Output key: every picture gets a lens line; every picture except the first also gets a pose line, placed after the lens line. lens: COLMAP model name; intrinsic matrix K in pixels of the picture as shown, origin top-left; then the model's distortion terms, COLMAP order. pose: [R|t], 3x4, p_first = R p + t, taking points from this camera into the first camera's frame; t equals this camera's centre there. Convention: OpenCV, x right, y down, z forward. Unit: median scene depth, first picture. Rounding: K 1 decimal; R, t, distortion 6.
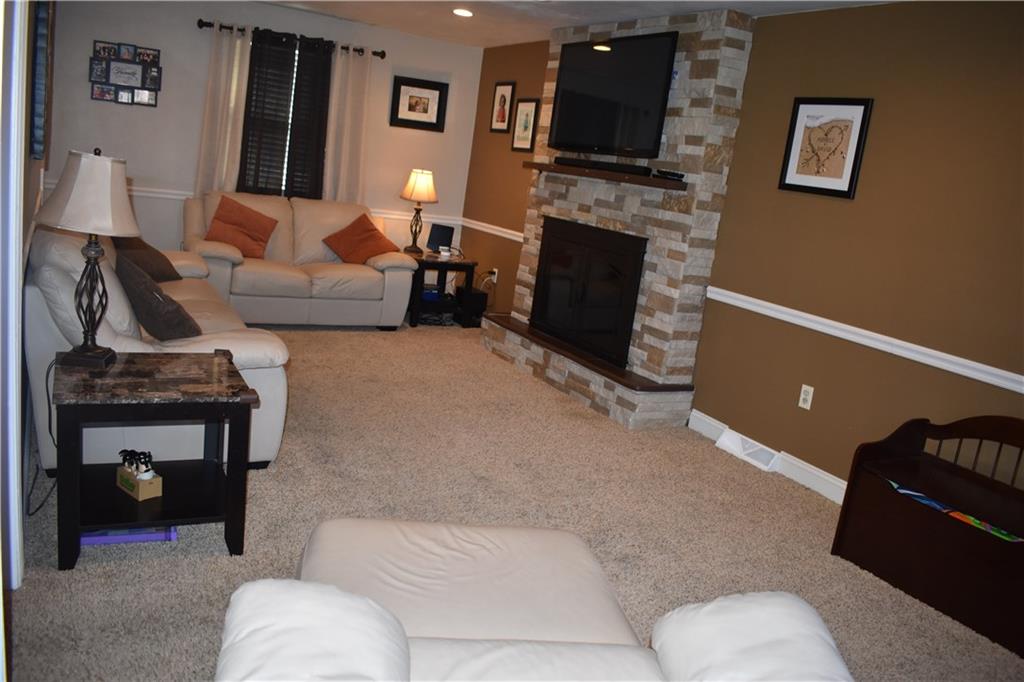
lens RADIAL K [[799.6, 0, 512.0], [0, 799.6, 341.0], [0, 0, 1]] dist [-0.138118, -0.000181]
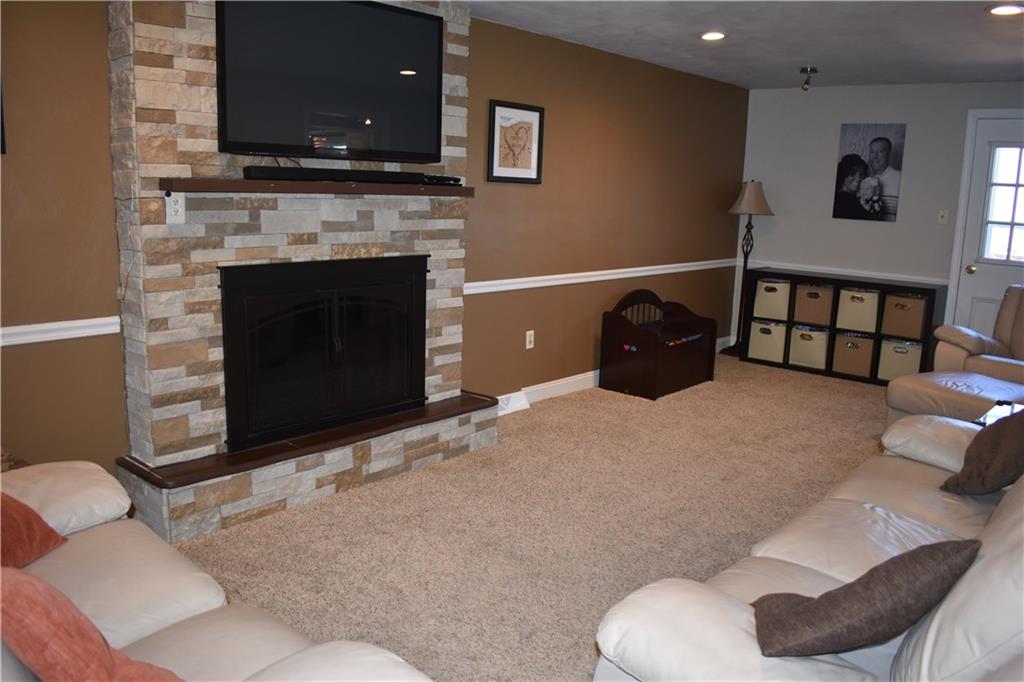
lens RADIAL K [[799.6, 0, 512.0], [0, 799.6, 341.0], [0, 0, 1]] dist [-0.138118, -0.000181]
pose [[-0.324826, -0.312642, 0.892604, -0.663513], [0.126300, 0.920990, 0.368546, -0.347958], [-0.937303, 0.232449, -0.259675, 1.145647]]
